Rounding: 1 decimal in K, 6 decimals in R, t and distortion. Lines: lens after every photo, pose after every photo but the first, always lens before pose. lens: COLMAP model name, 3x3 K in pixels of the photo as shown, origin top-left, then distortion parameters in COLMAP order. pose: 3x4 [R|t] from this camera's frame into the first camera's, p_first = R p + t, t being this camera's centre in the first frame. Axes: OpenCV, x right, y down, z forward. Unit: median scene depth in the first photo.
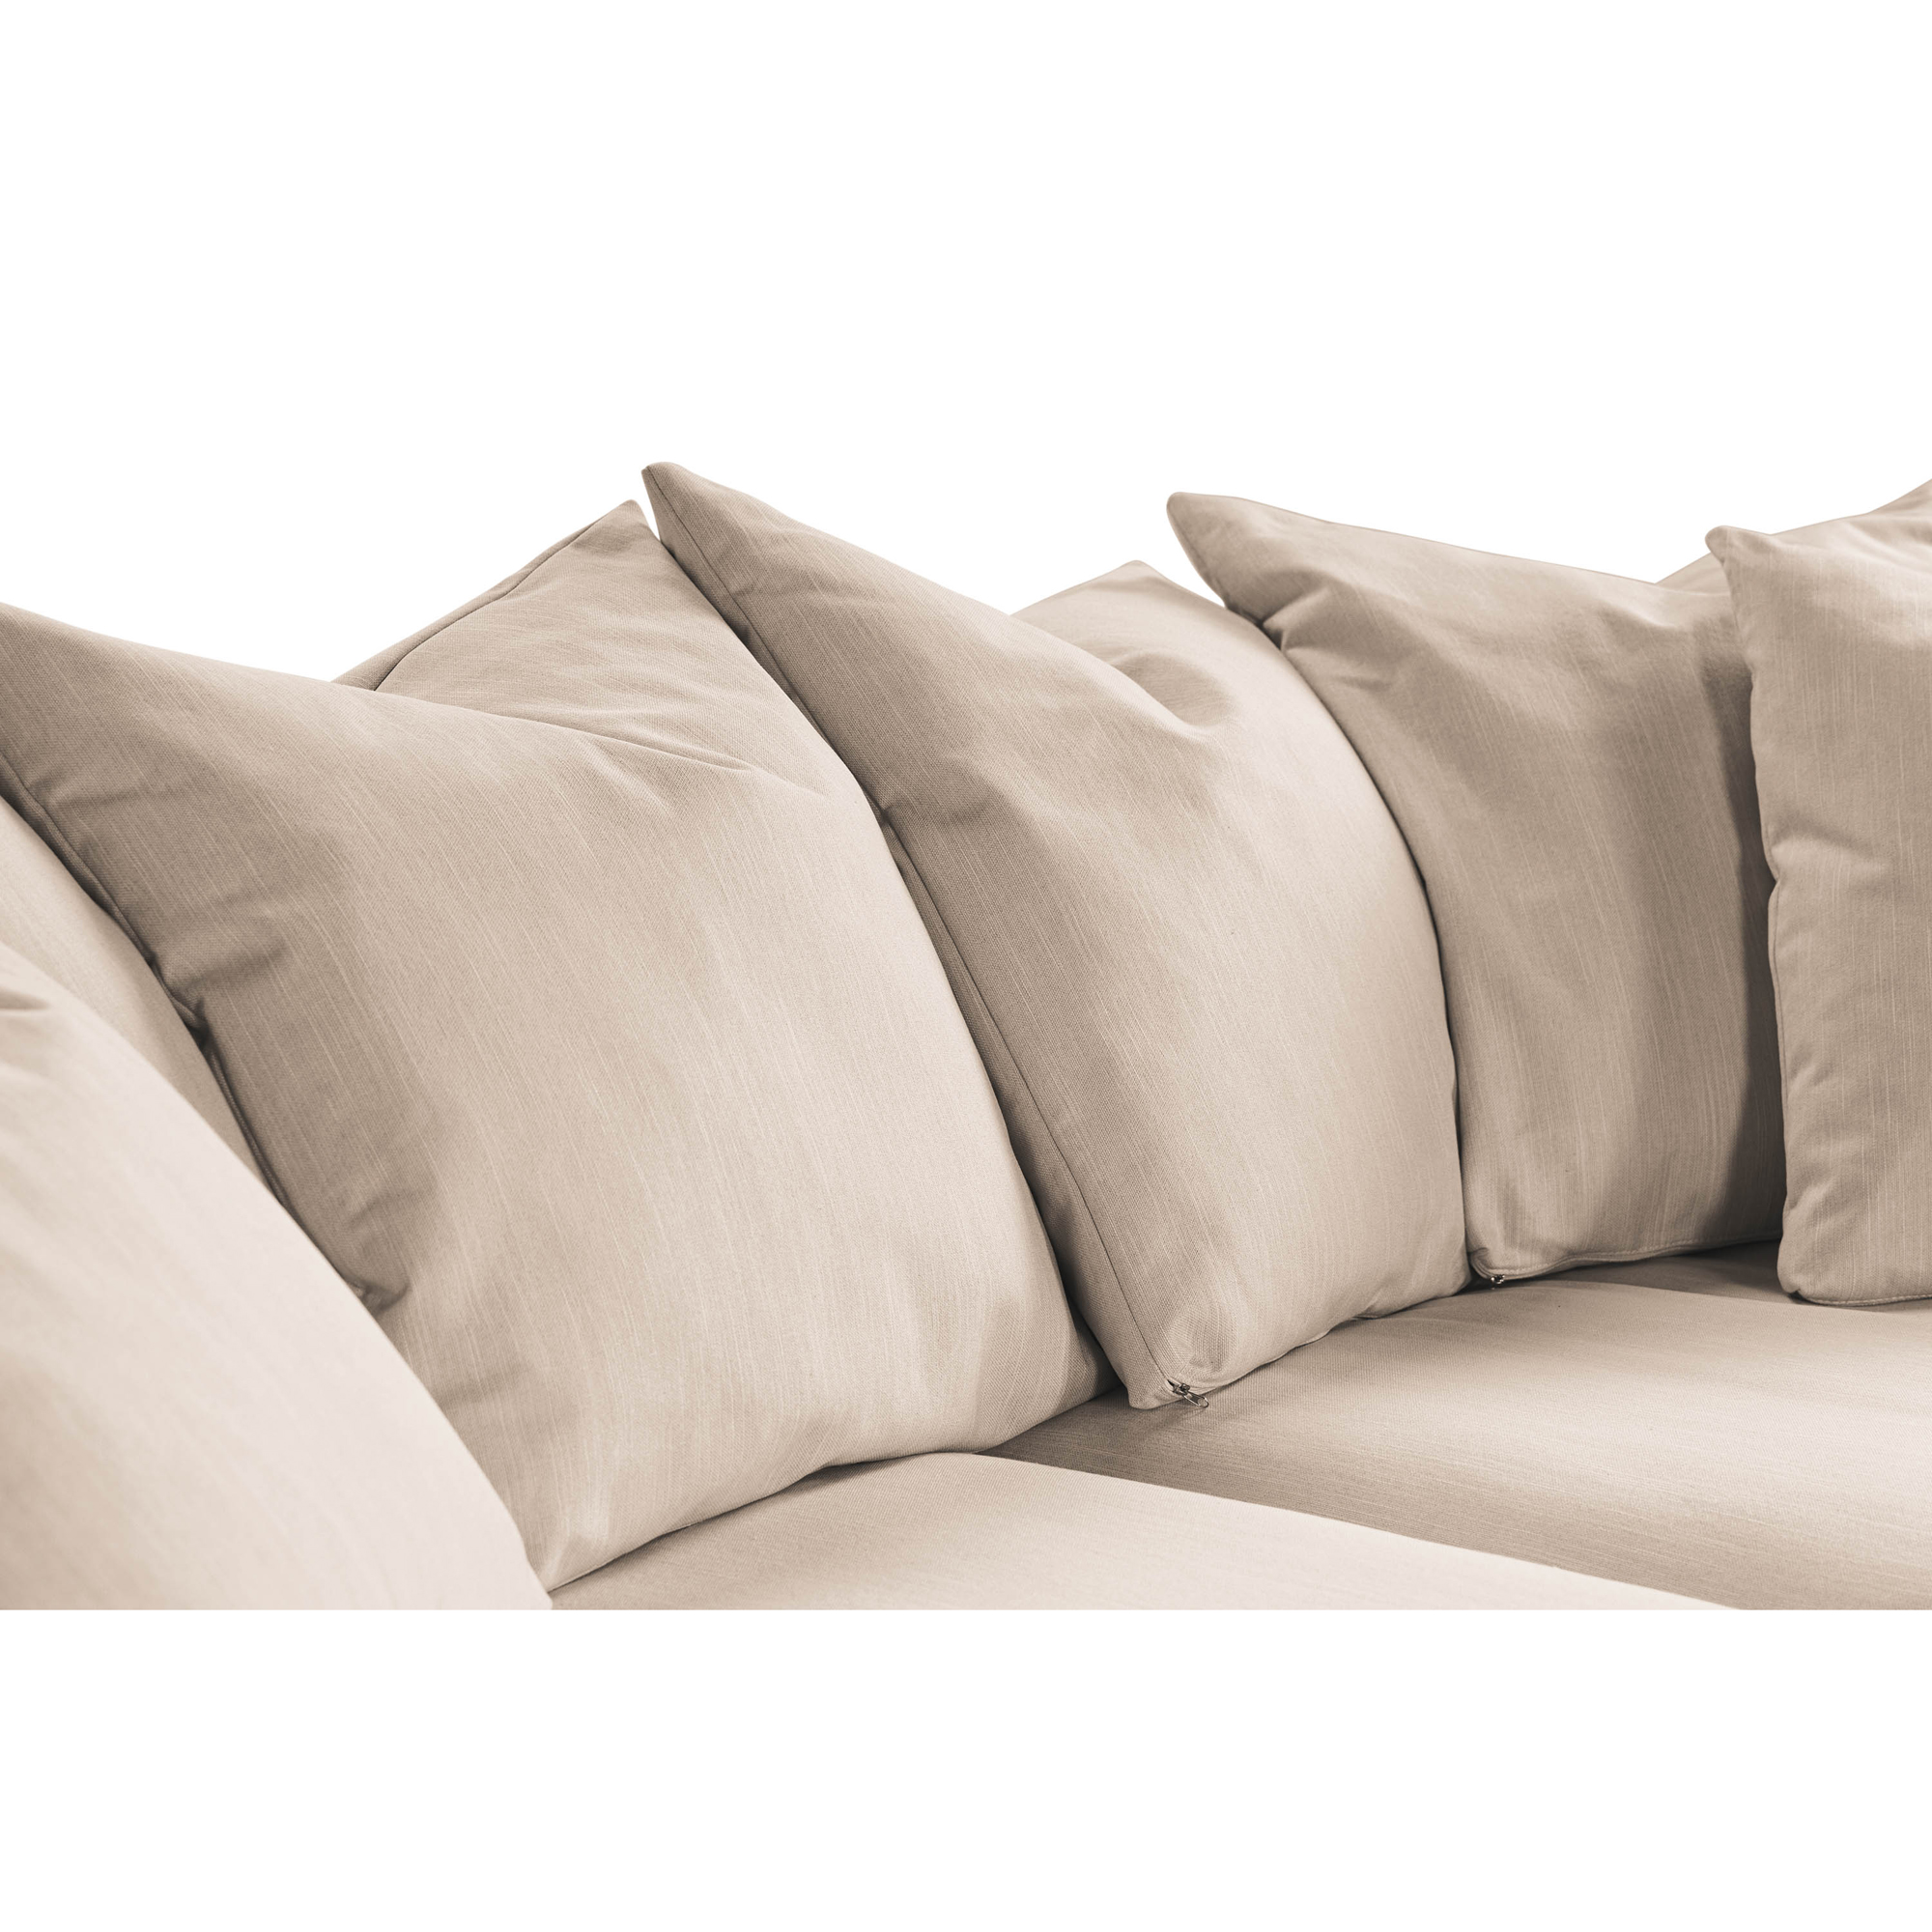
lens RADIAL K [[4603.1, 0, 935.2], [0, 4603.1, 889.3], [0, 0, 1]] dist [0.030777, 0.161868]
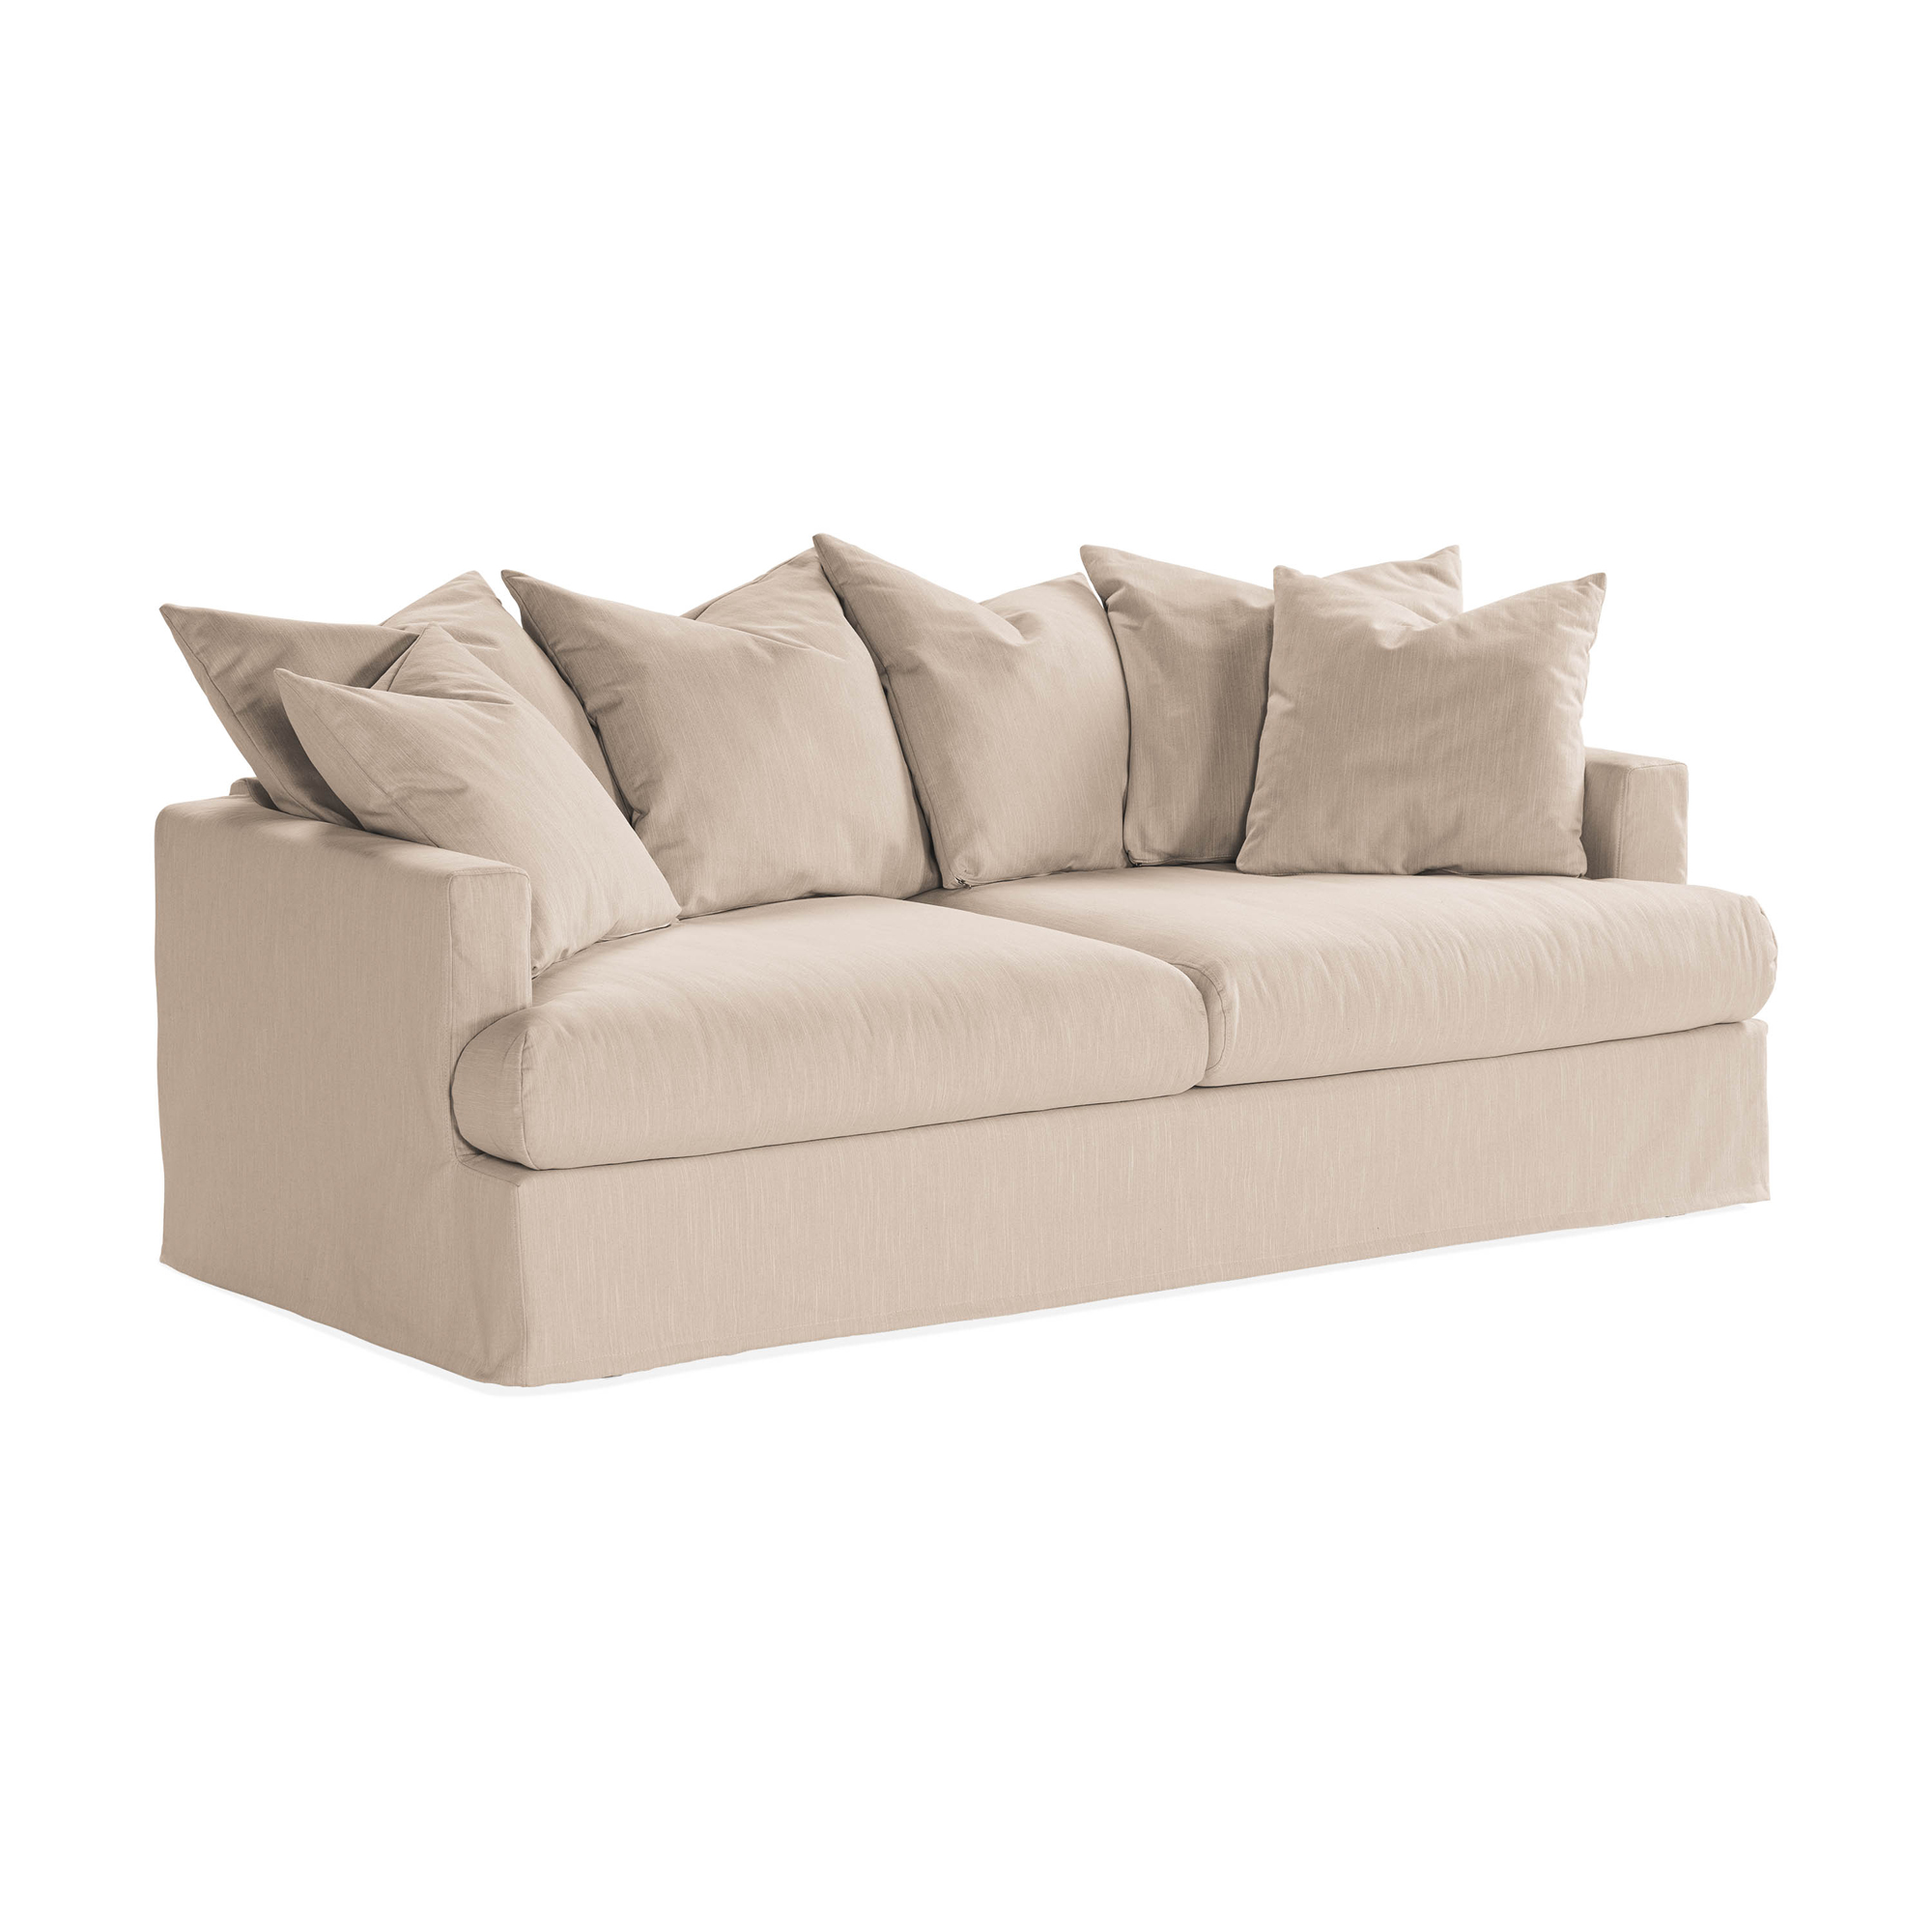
lens RADIAL K [[5391.8, 0, 966.0], [0, 5391.8, 966.0], [0, 0, 1]] dist [0.145417, 0.424081]
pose [[0.969569, 0.043407, -0.240941, 0.742381], [-0.039779, 0.999010, 0.019901, 0.085040], [0.241566, -0.009711, 0.970336, -1.882475]]
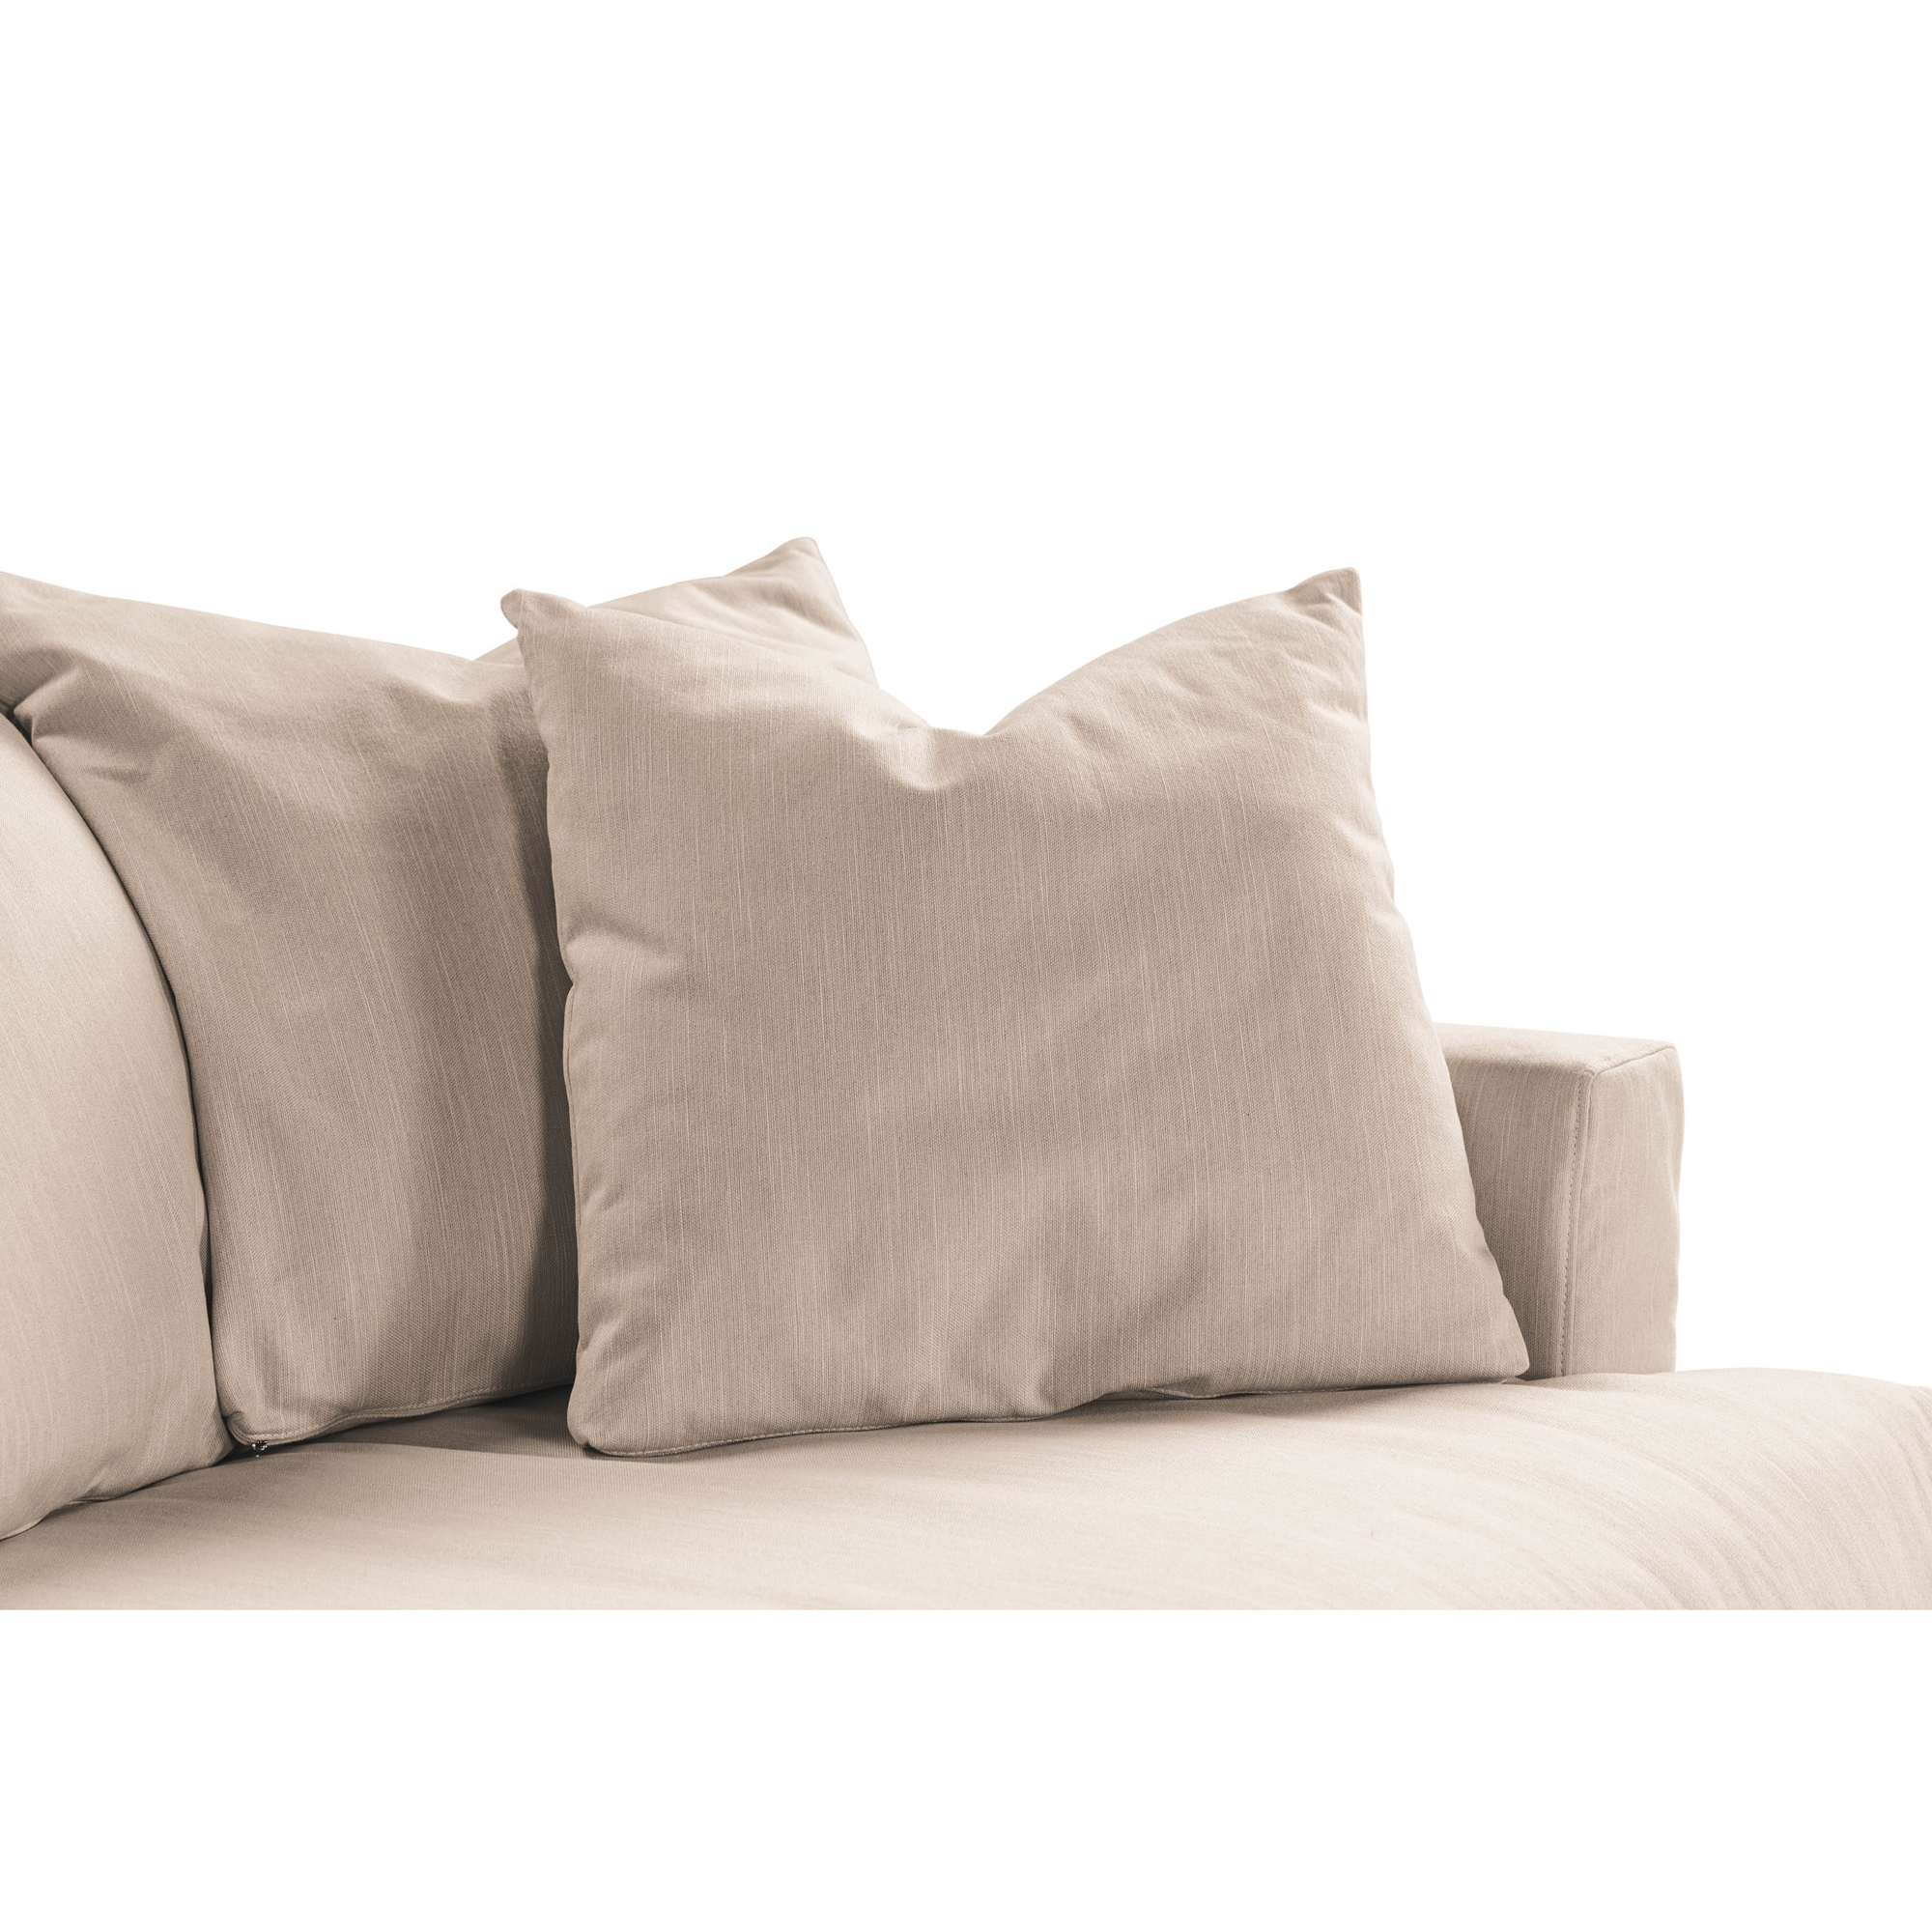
lens RADIAL K [[4603.1, 0, 935.2], [0, 4603.1, 889.3], [0, 0, 1]] dist [0.030777, 0.161868]
pose [[0.985848, -0.031485, 0.164657, 0.107509], [0.034875, 0.999234, -0.017737, -0.001495], [-0.163972, 0.023228, 0.986191, 0.106960]]
